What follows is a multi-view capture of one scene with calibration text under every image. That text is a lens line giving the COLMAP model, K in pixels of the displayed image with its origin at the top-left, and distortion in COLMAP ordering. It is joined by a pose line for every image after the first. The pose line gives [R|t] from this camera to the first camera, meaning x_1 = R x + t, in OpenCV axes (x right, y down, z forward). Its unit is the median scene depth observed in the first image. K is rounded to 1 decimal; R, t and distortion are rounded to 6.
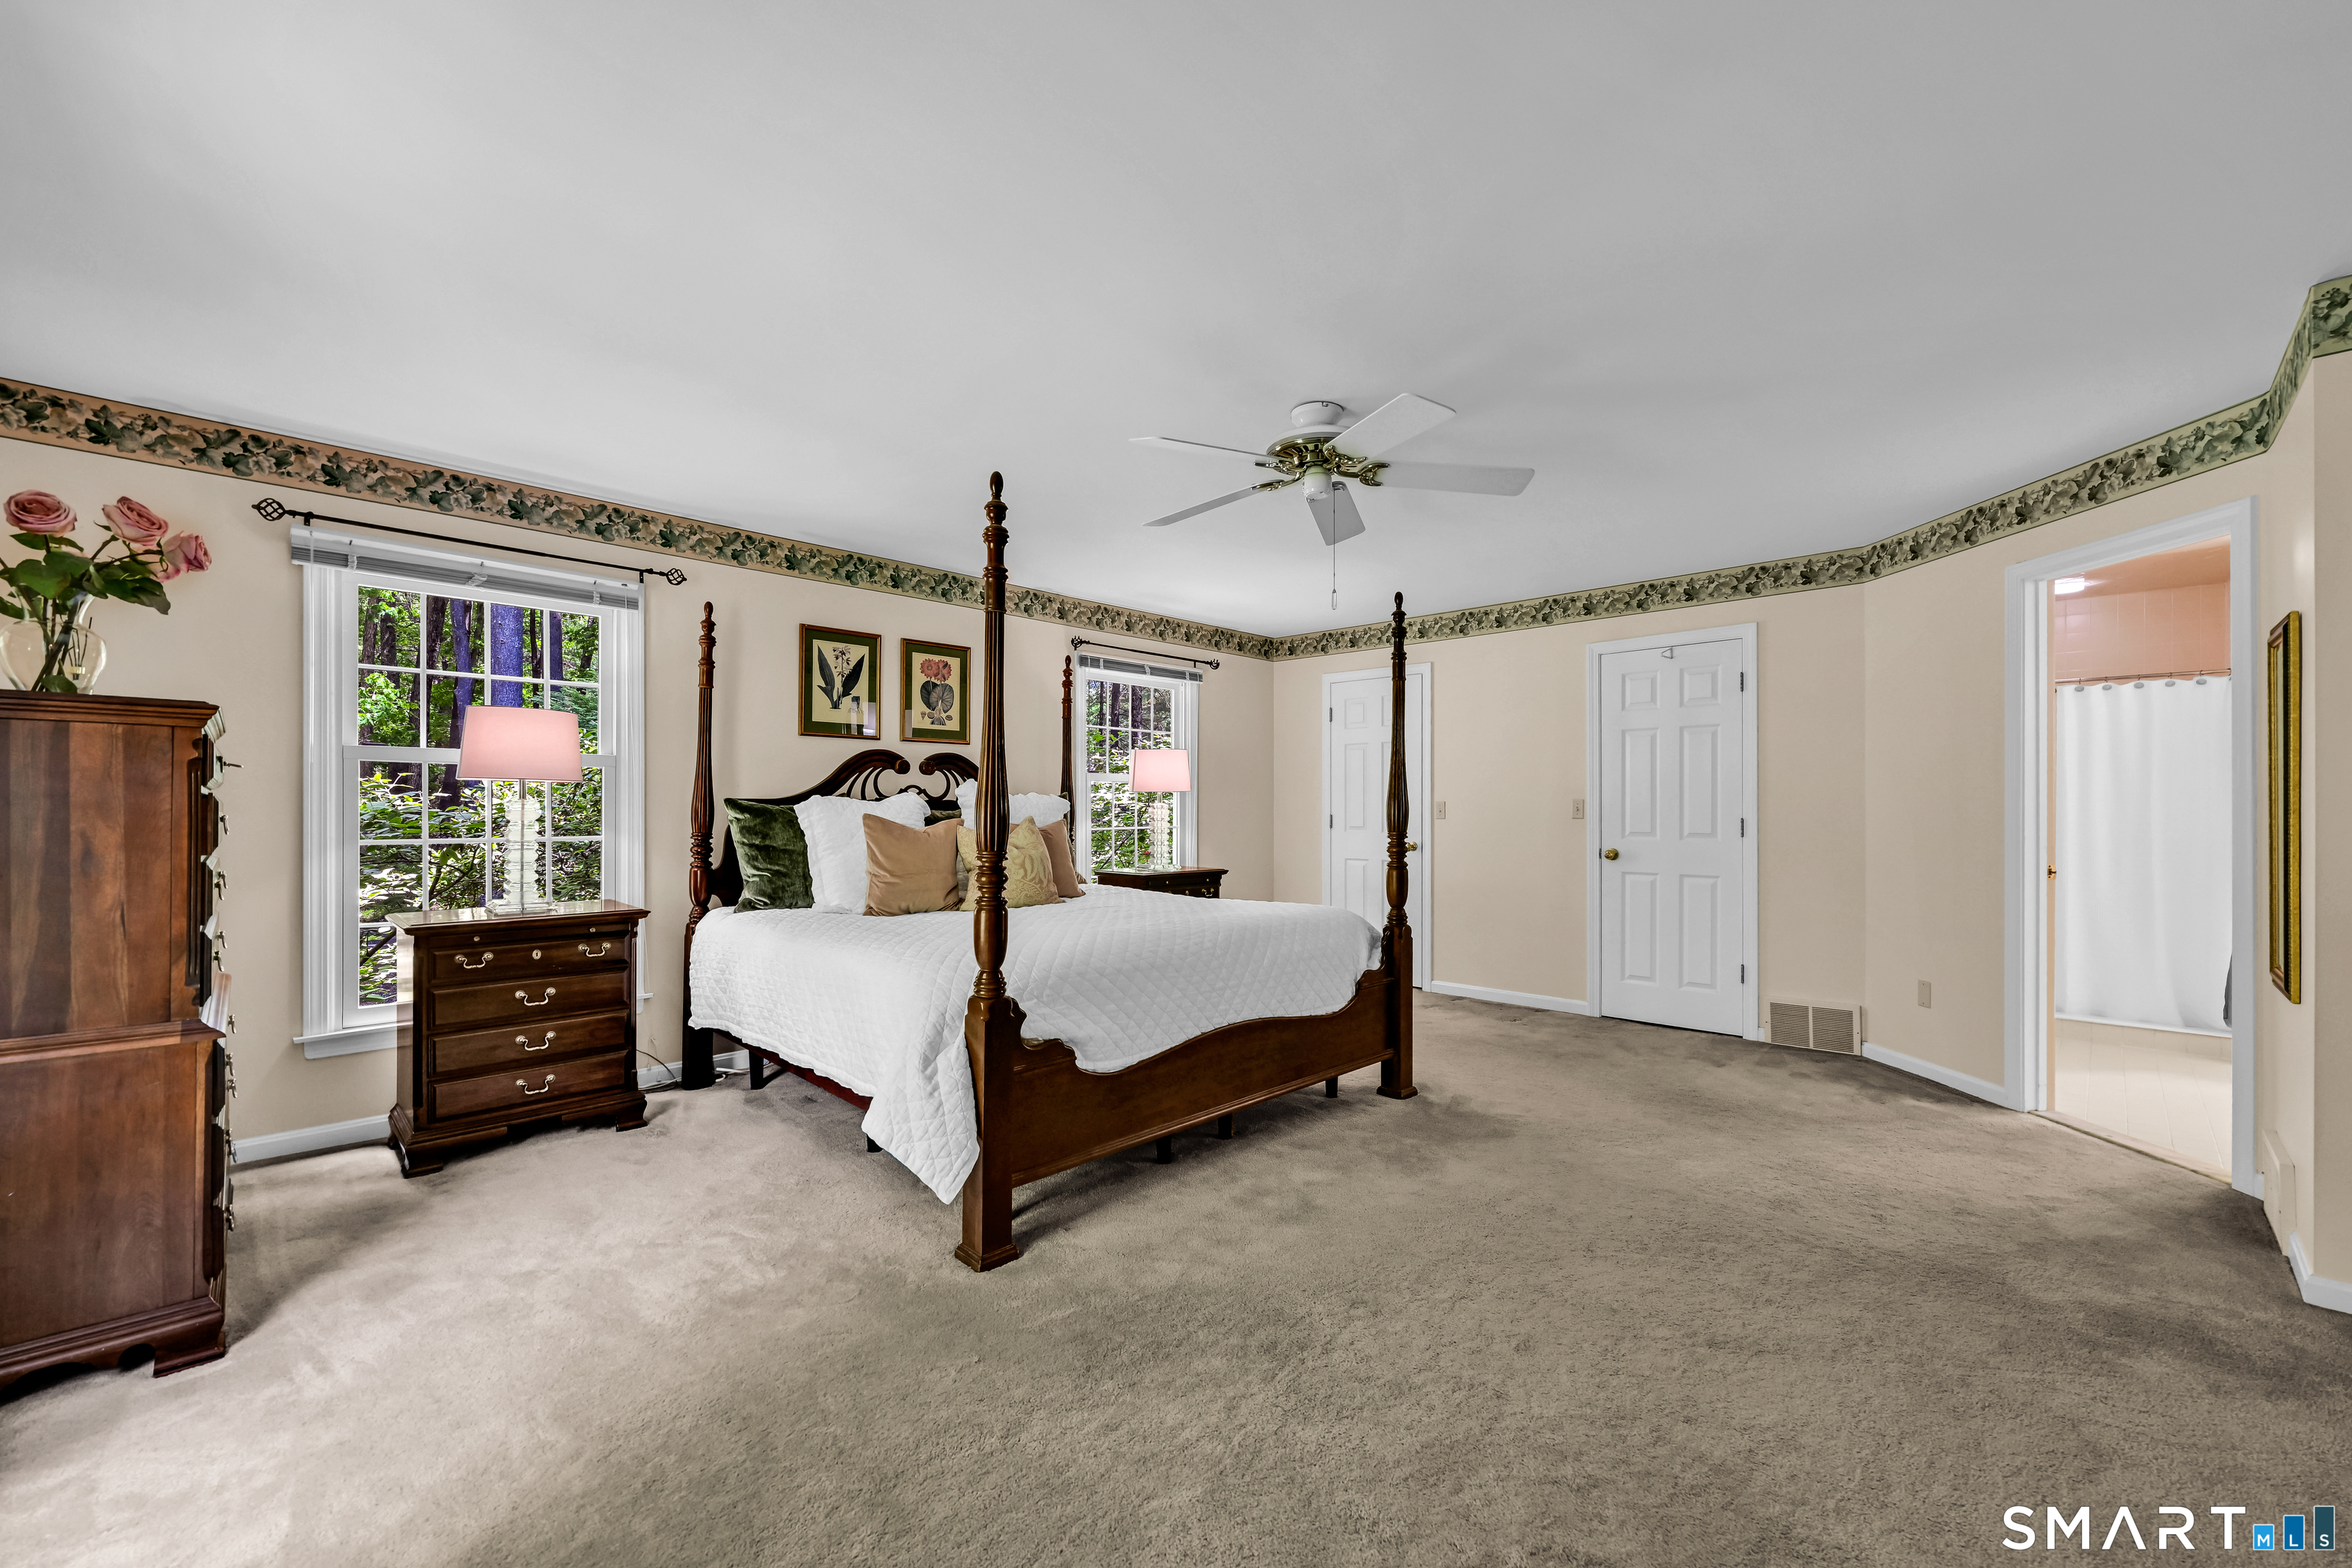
lens RADIAL K [[940.1, 0, 1174.2], [0, 940.1, 808.6], [0, 0, 1]] dist [-0.001864, -0.000306]
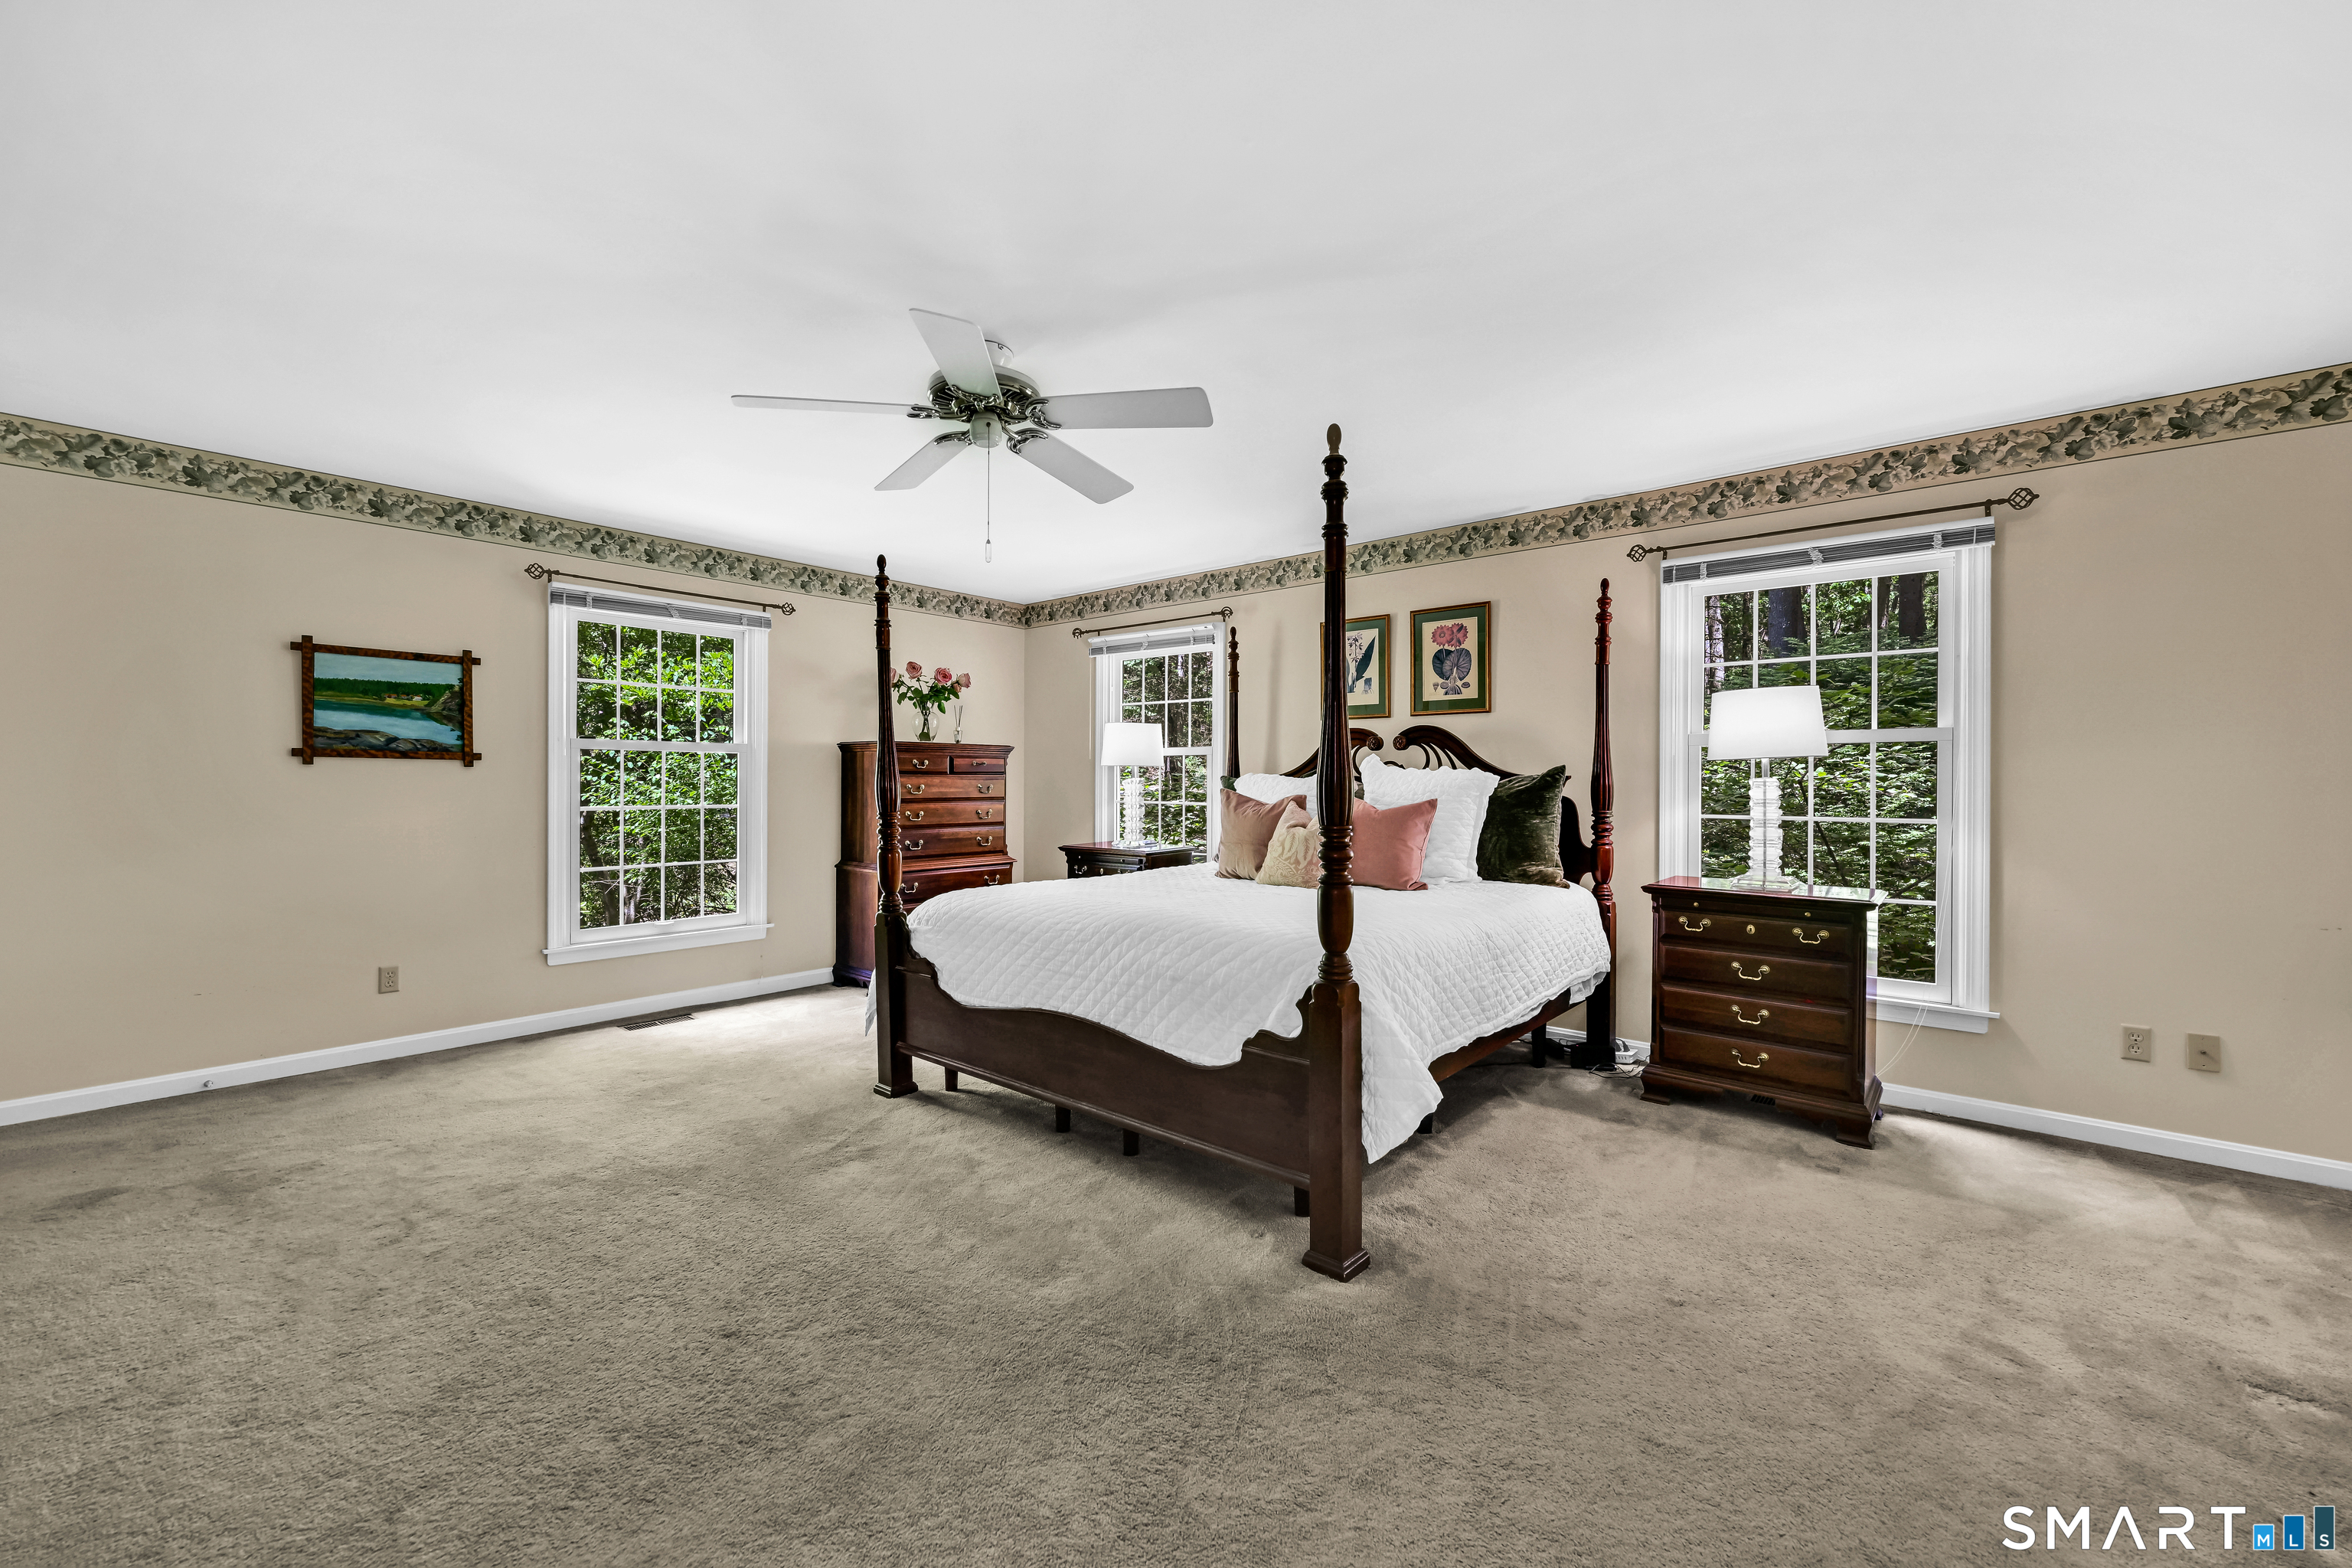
lens RADIAL K [[944.1, 0, 1182.7], [0, 944.1, 769.2], [0, 0, 1]] dist [-0.001849, -0.000140]
pose [[0.063056, -0.012278, -0.997934, 0.705365], [-0.005676, 0.999904, -0.012661, -0.003185], [0.997994, 0.006463, 0.062980, 0.732995]]
